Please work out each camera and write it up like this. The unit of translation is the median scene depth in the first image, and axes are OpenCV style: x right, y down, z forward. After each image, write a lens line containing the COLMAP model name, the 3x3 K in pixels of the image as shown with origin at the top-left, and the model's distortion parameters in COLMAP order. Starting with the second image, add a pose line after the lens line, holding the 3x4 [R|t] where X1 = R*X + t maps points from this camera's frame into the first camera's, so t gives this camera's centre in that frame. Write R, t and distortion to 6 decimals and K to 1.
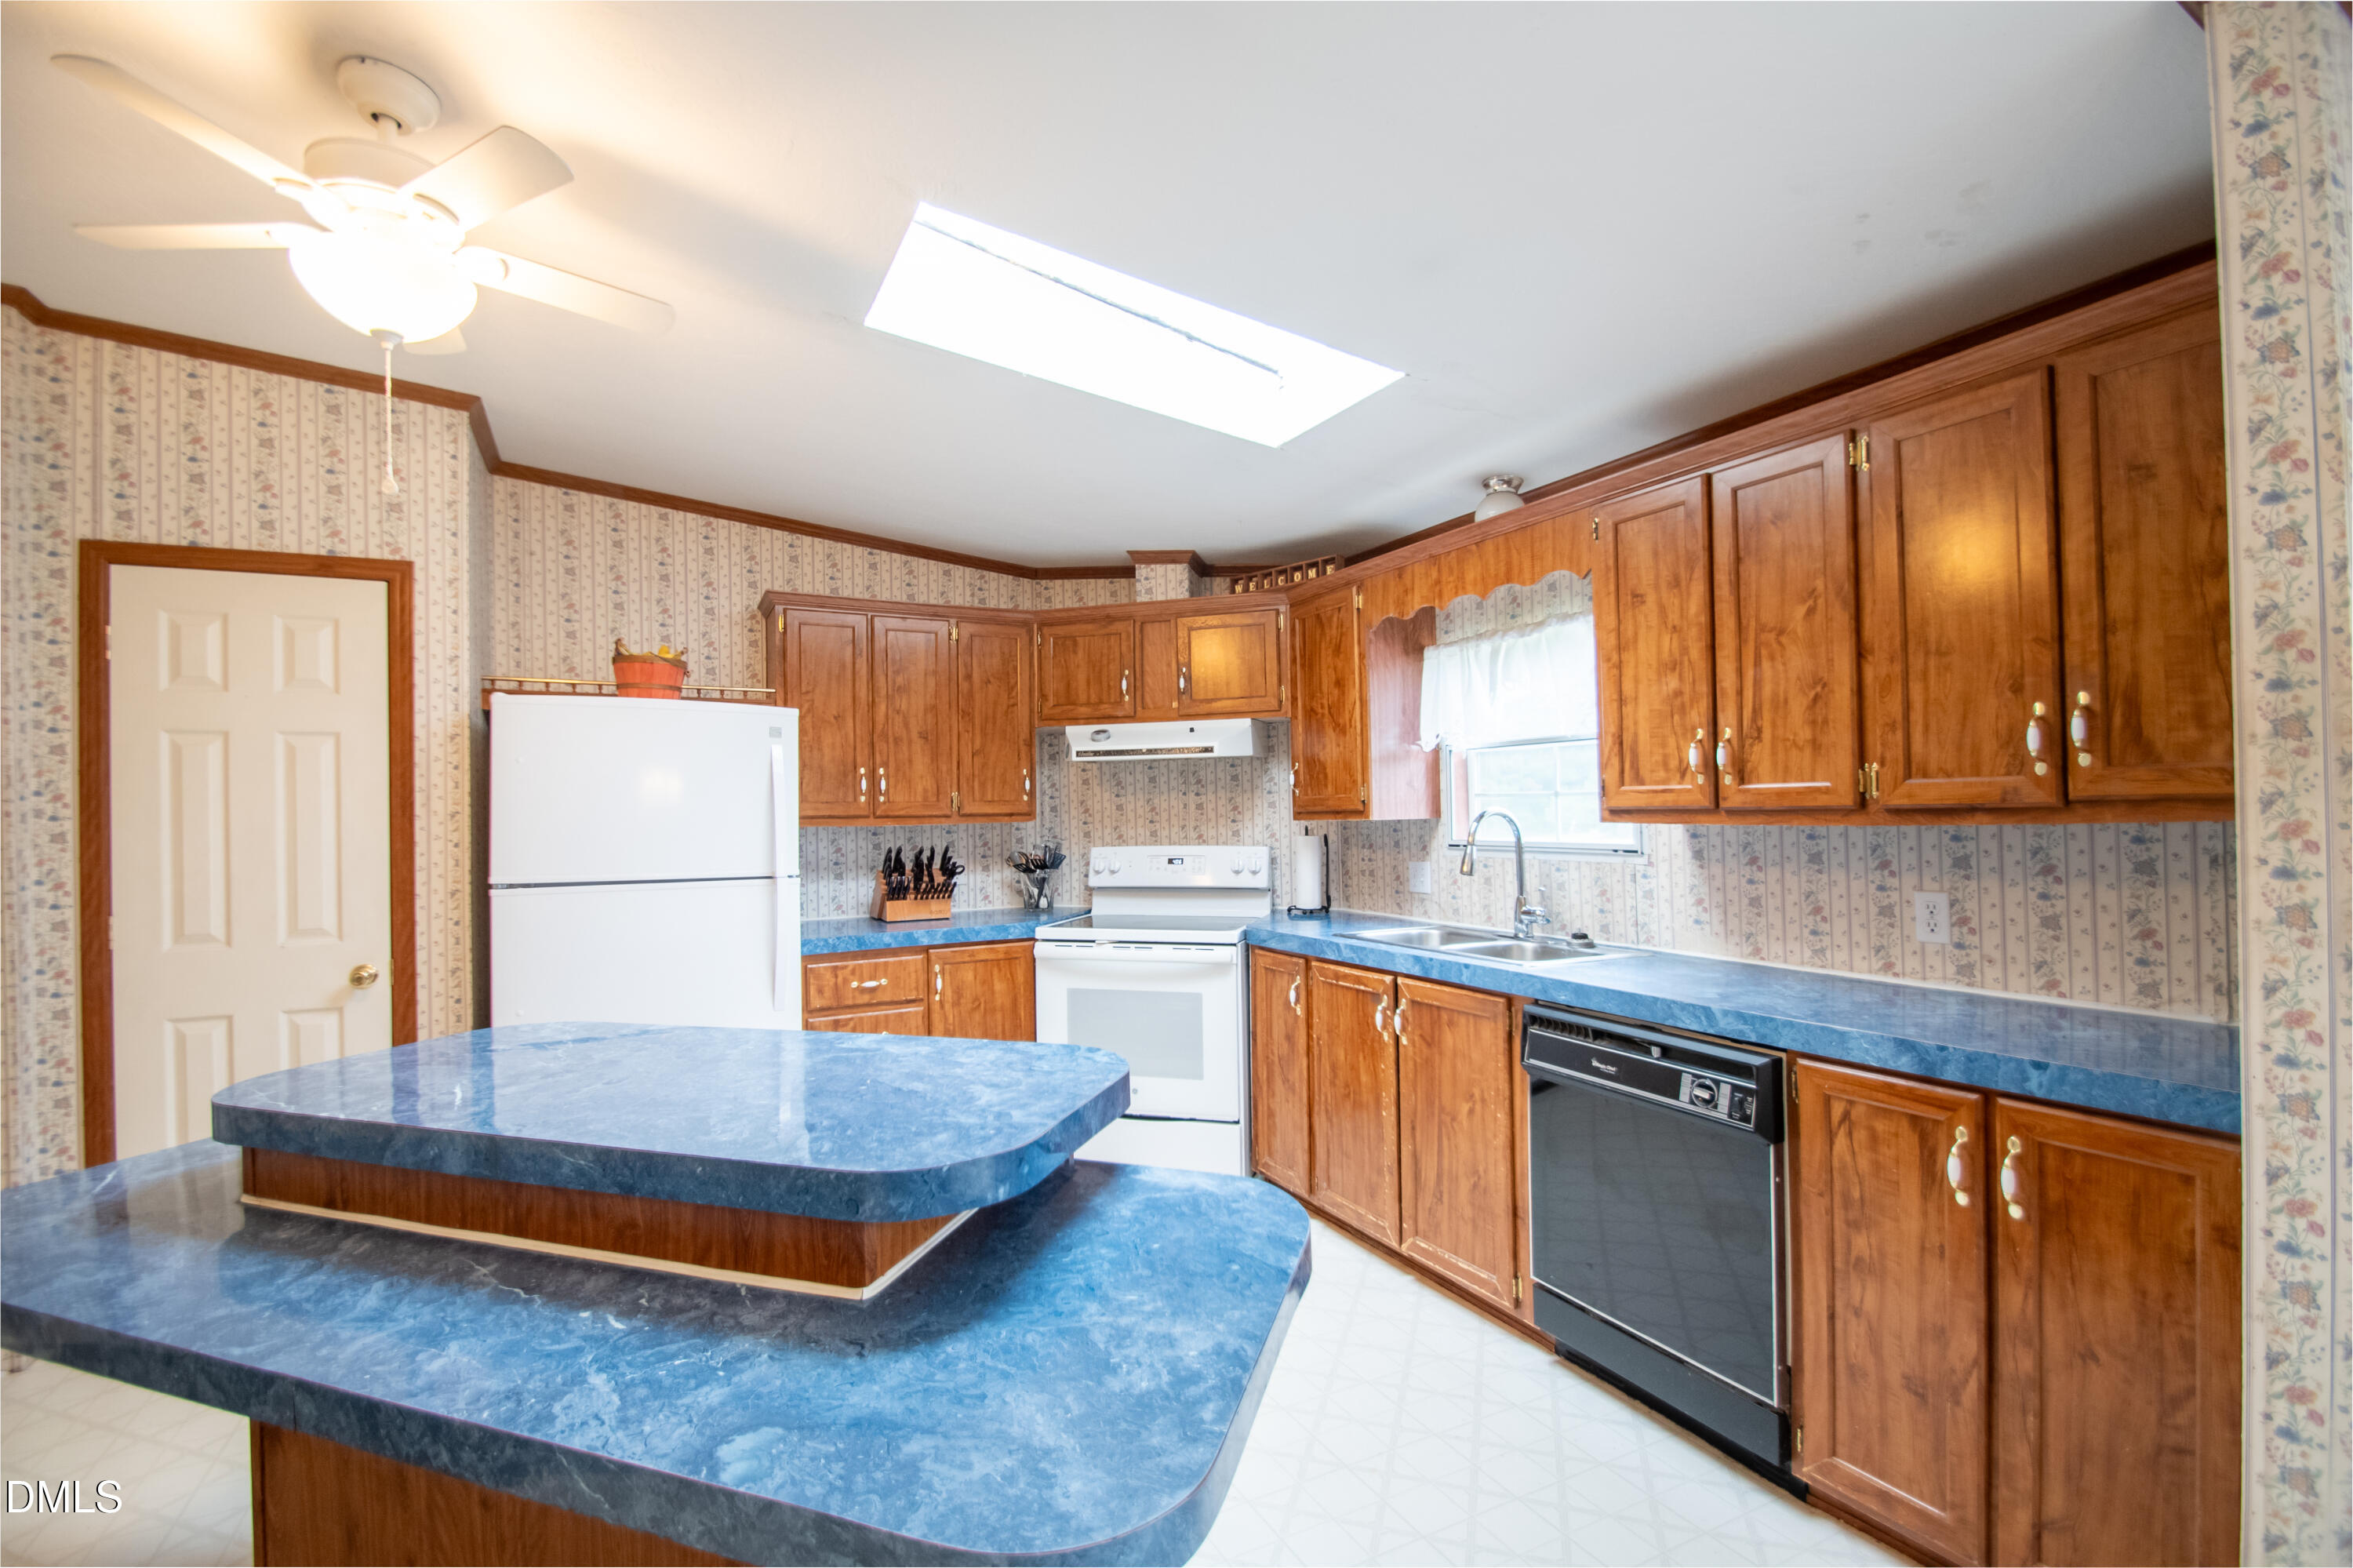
lens RADIAL K [[1035.4, 0, 1168.3], [0, 1035.4, 806.9], [0, 0, 1]] dist [0.015316, -0.017185]
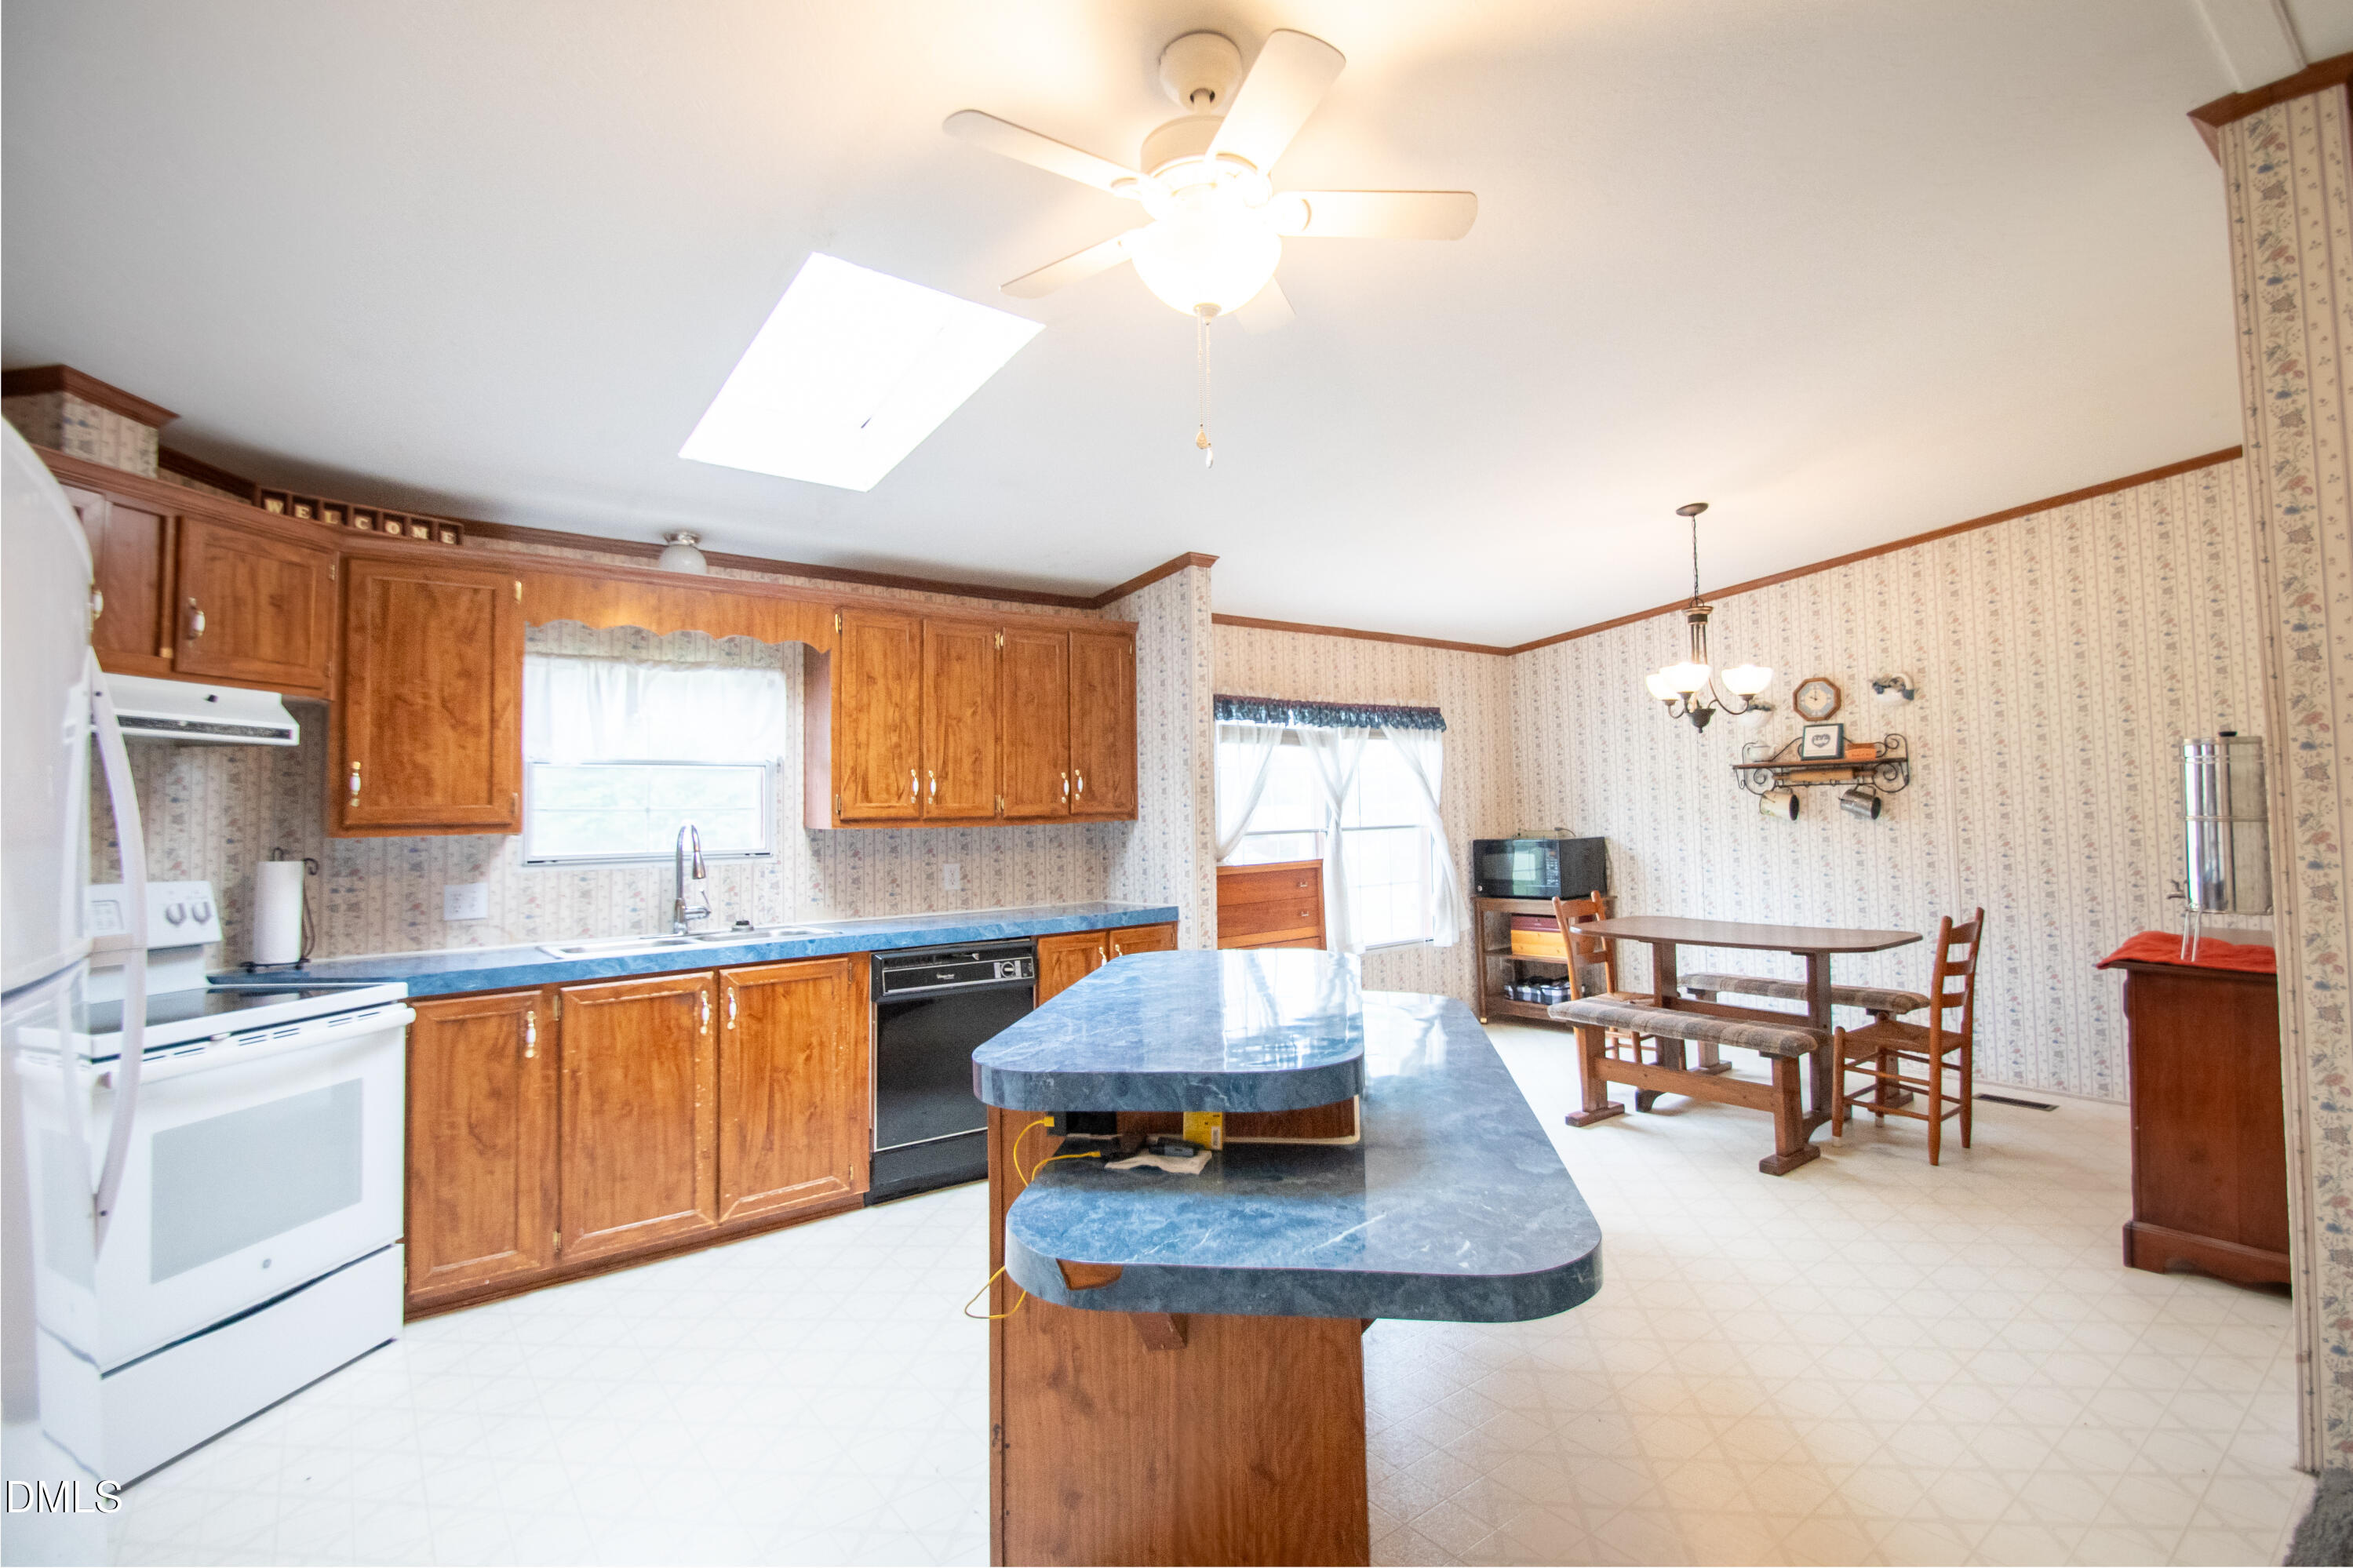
lens RADIAL K [[1095.0, 0, 1236.1], [0, 1095.0, 761.3], [0, 0, 1]] dist [0.013858, -0.015103]
pose [[-0.209466, 0.070282, 0.975287, -1.095166], [0.020345, 0.997511, -0.067513, 0.033373], [-0.977604, 0.005700, -0.210375, 0.738491]]
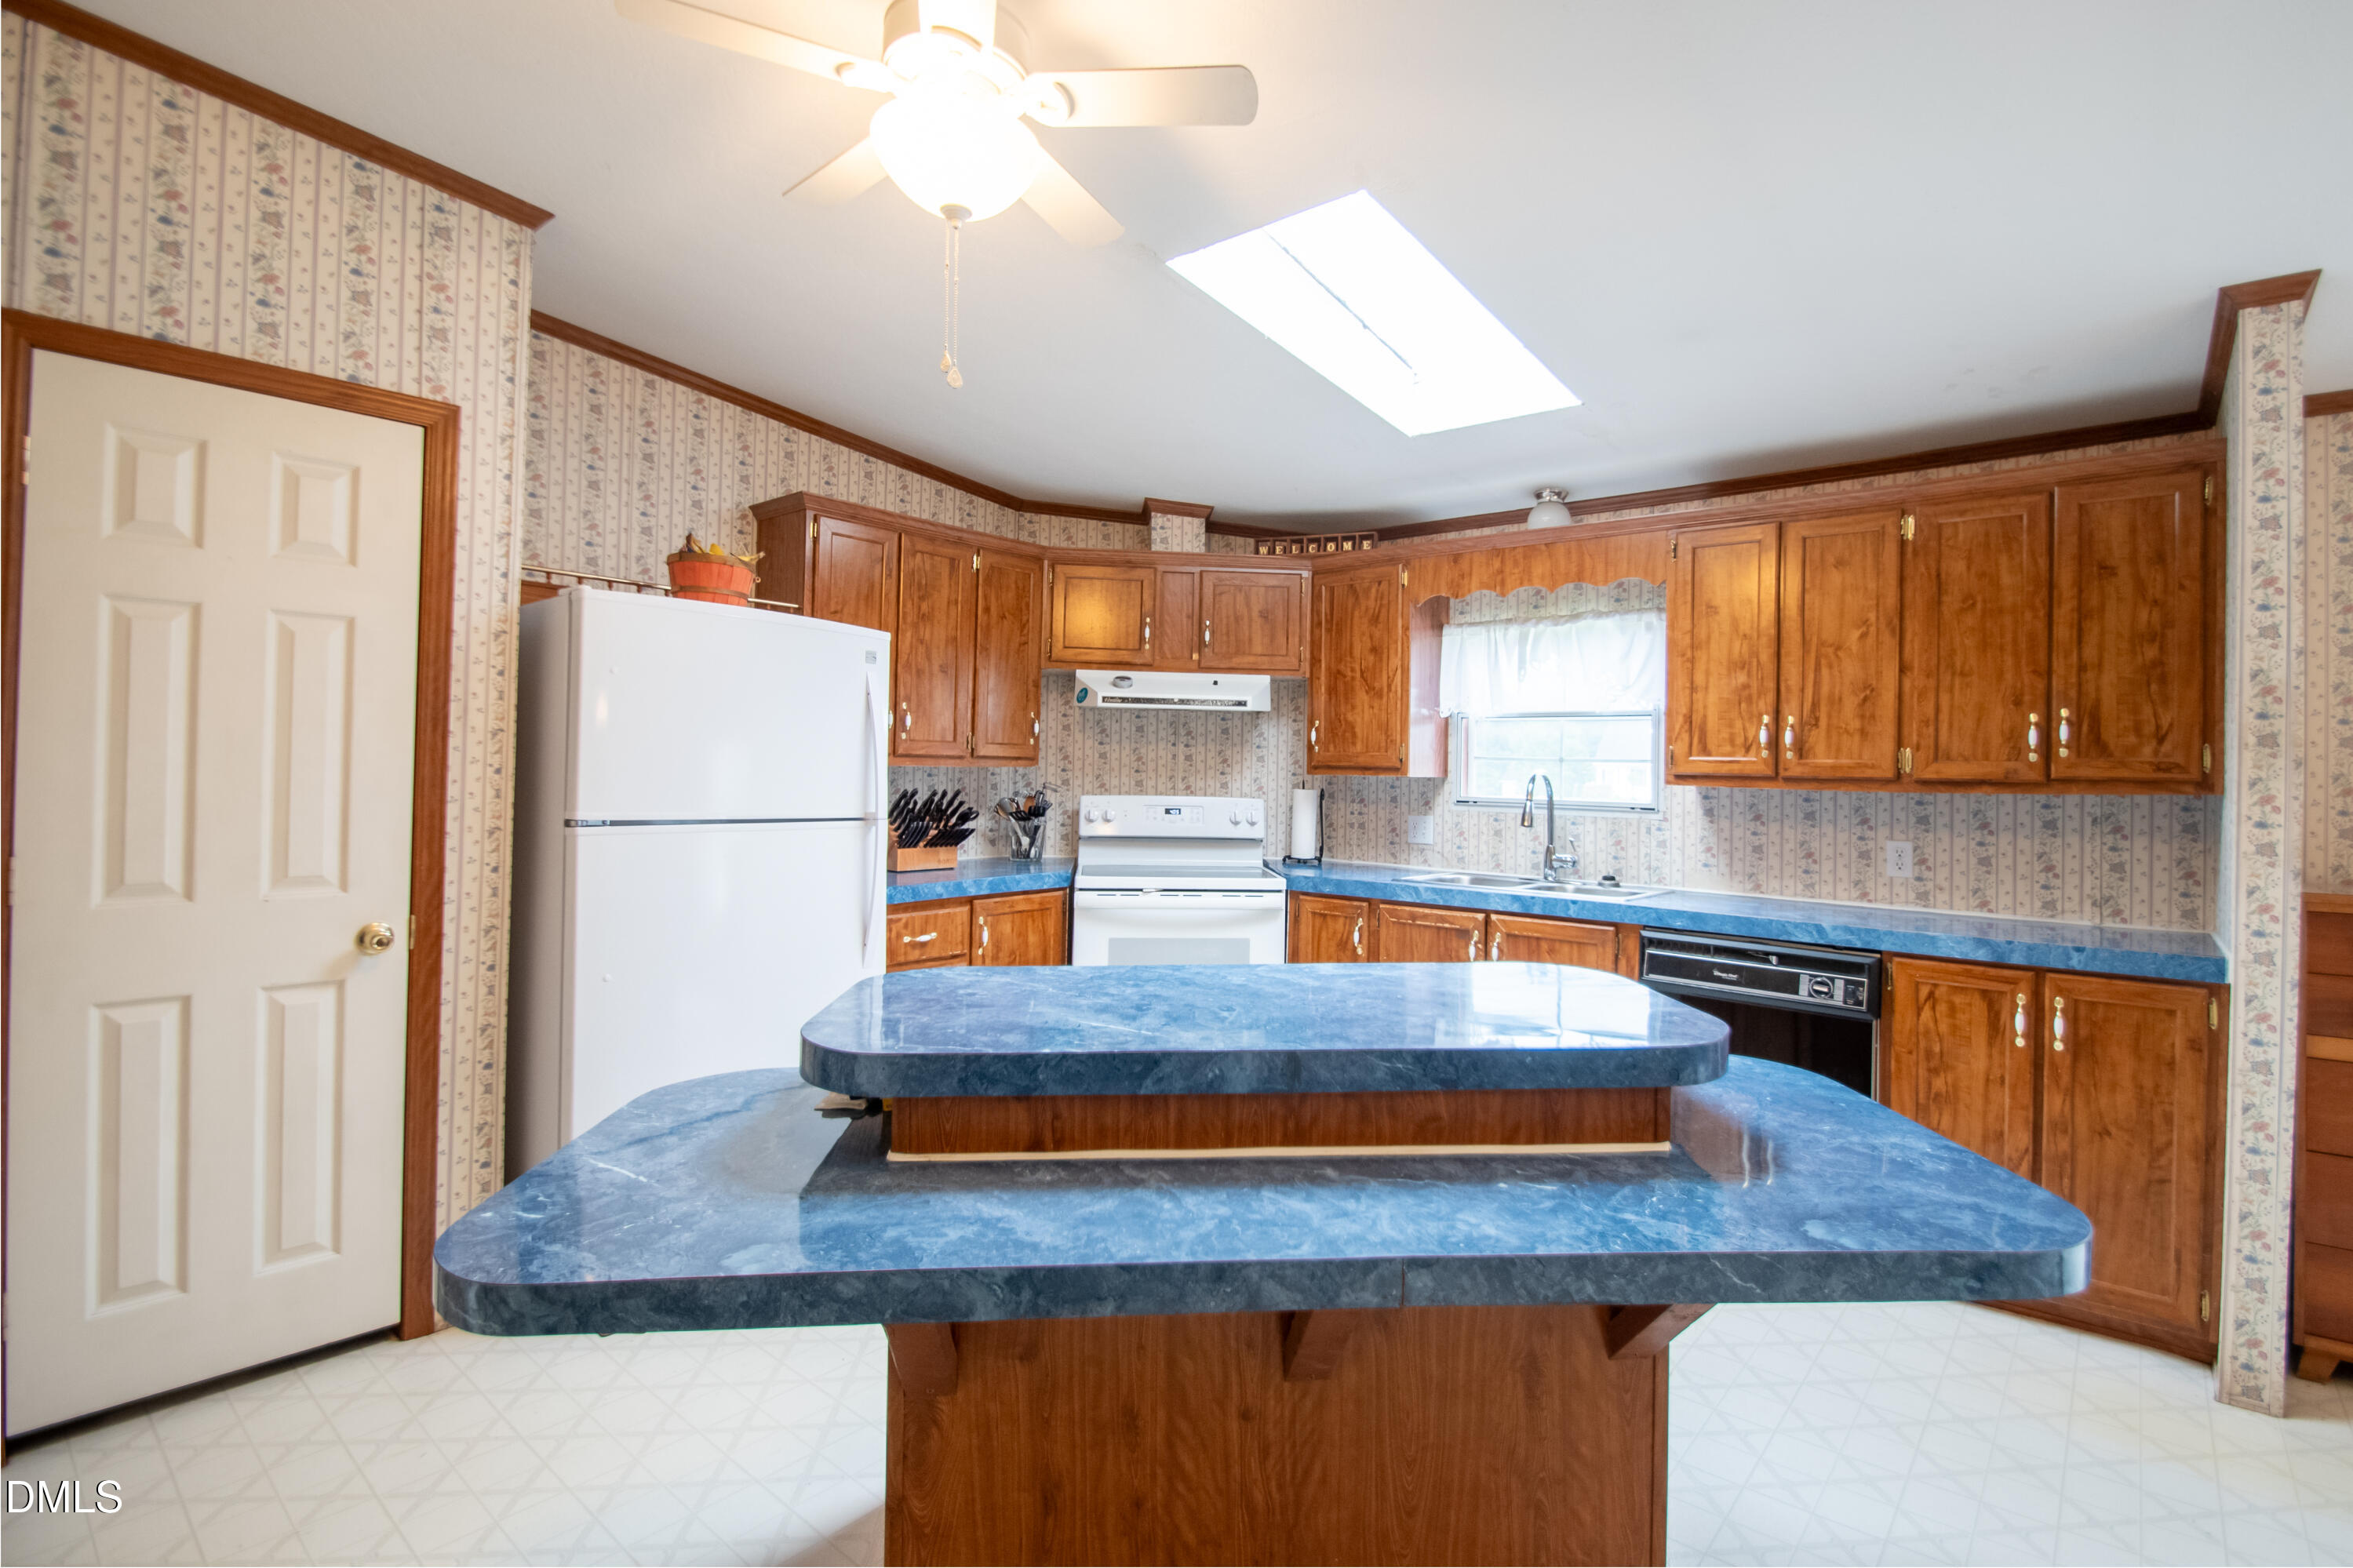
lens RADIAL K [[1095.0, 0, 1236.1], [0, 1095.0, 761.3], [0, 0, 1]] dist [0.013858, -0.015103]
pose [[0.913476, 0.038230, 0.405093, -0.557213], [-0.037495, 0.999249, -0.009751, 0.017997], [-0.405161, -0.006282, 0.914224, 0.006505]]
